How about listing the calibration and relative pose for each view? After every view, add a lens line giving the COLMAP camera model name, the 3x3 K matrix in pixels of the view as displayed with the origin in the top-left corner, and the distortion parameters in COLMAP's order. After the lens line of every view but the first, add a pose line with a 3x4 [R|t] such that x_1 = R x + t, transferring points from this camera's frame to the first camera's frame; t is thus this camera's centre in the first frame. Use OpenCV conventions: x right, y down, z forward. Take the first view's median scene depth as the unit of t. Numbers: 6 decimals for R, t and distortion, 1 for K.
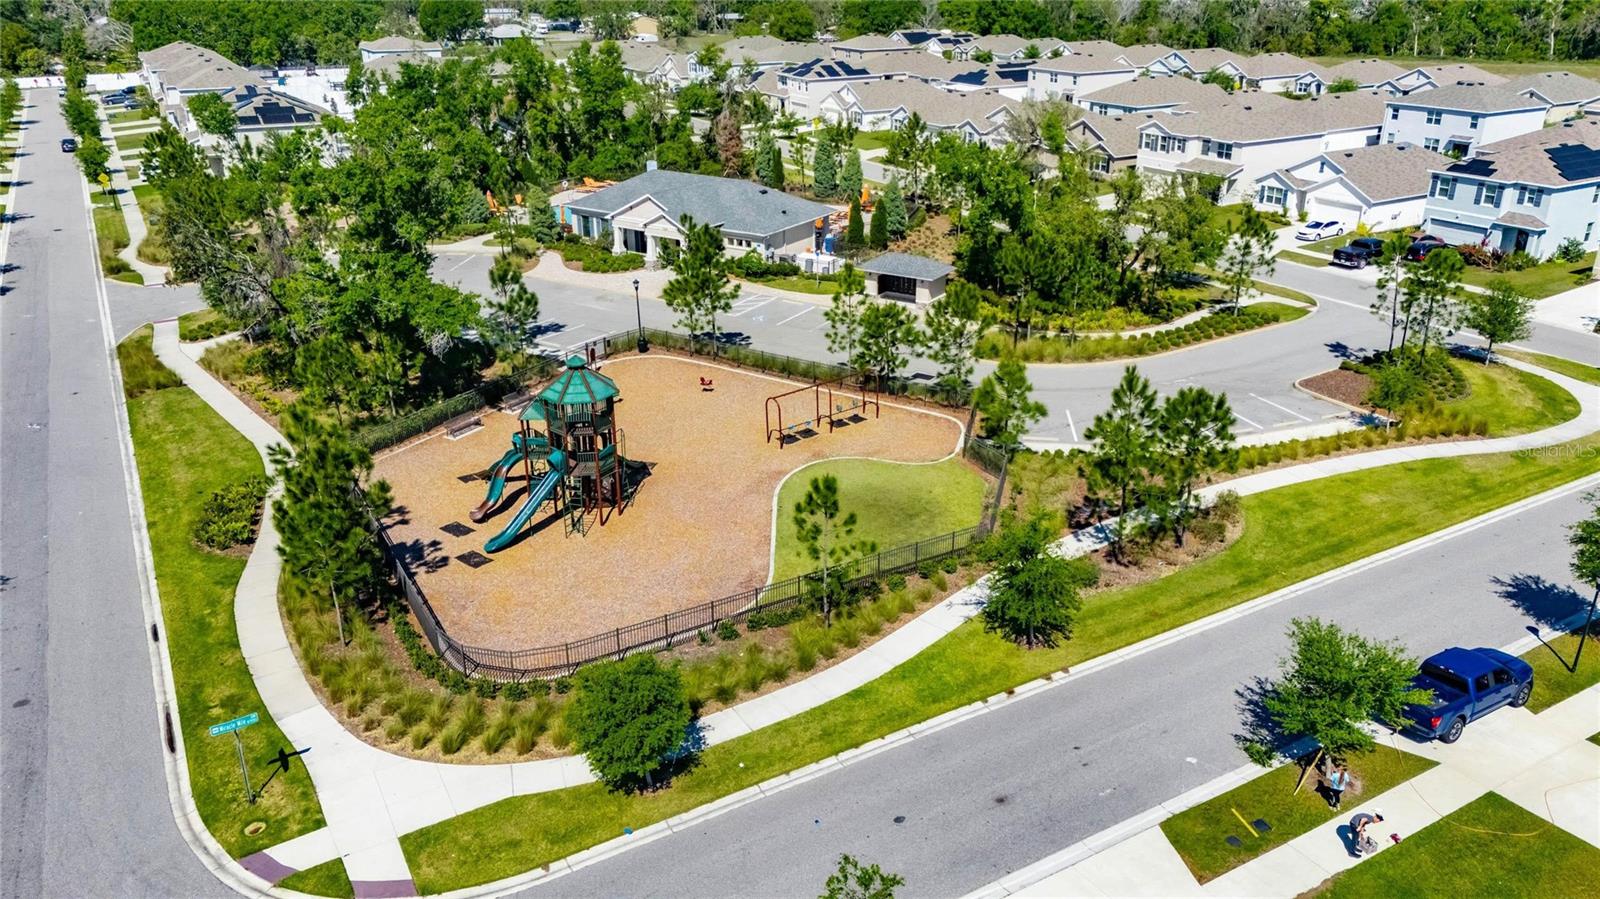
lens RADIAL K [[1178.0, 0, 845.4], [0, 1178.0, 458.0], [0, 0, 1]] dist [0.070895, -0.068597]
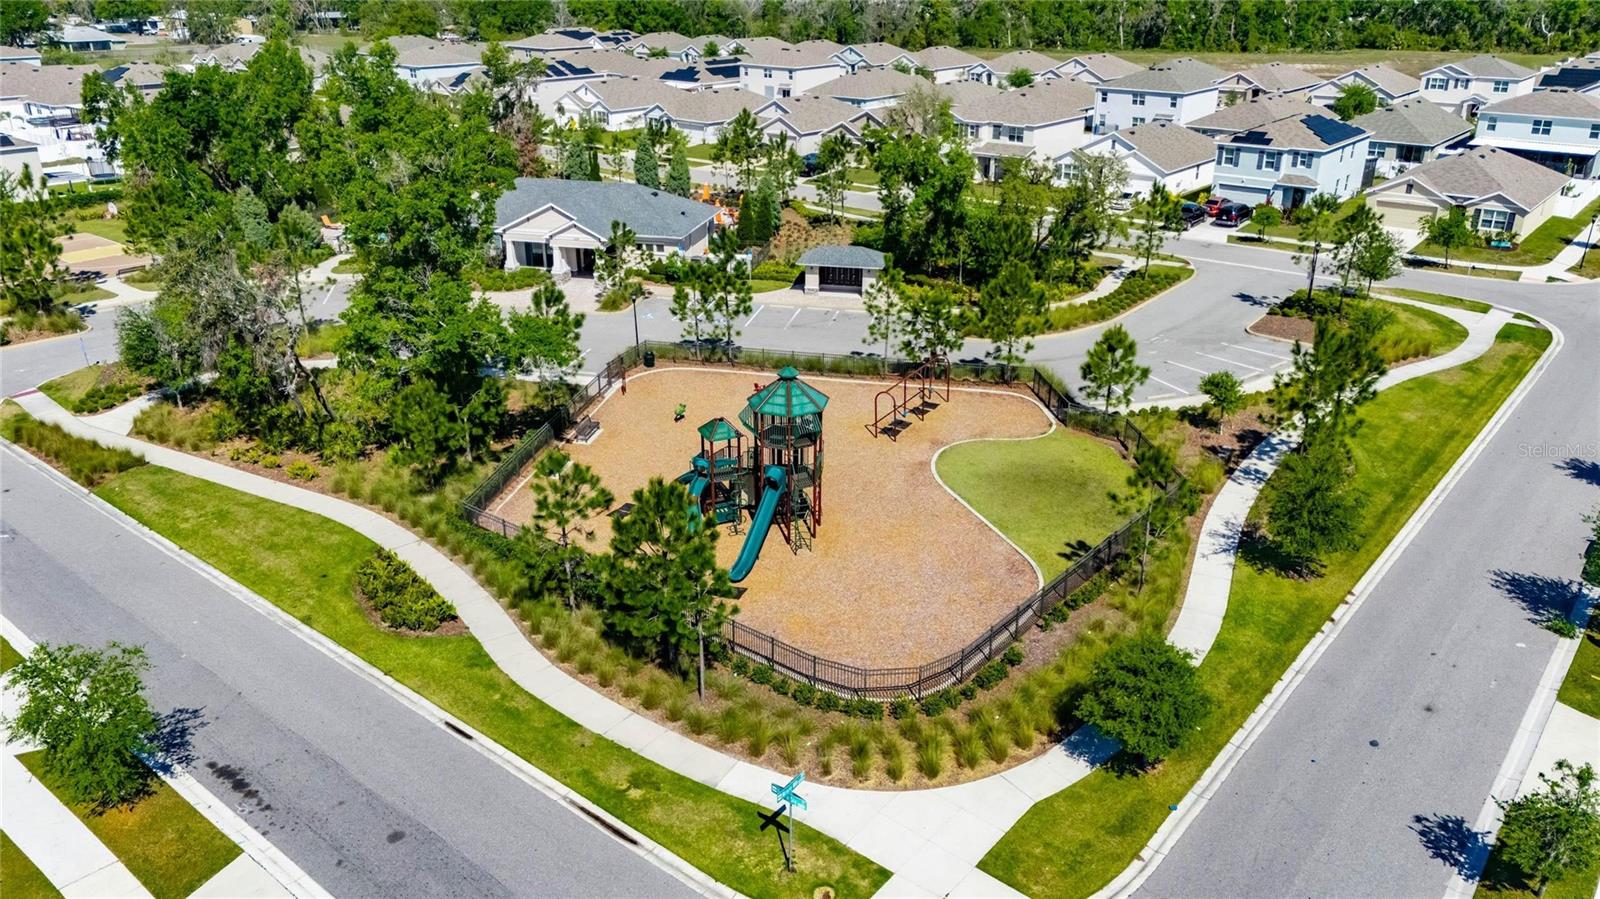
lens RADIAL K [[1178.0, 0, 807.2], [0, 1178.0, 445.9], [0, 0, 1]] dist [0.070895, -0.068597]
pose [[0.936541, -0.128687, 0.326085, -0.304434], [0.131241, 0.991248, 0.014254, -0.019008], [-0.325065, 0.029447, 0.945233, 0.052092]]
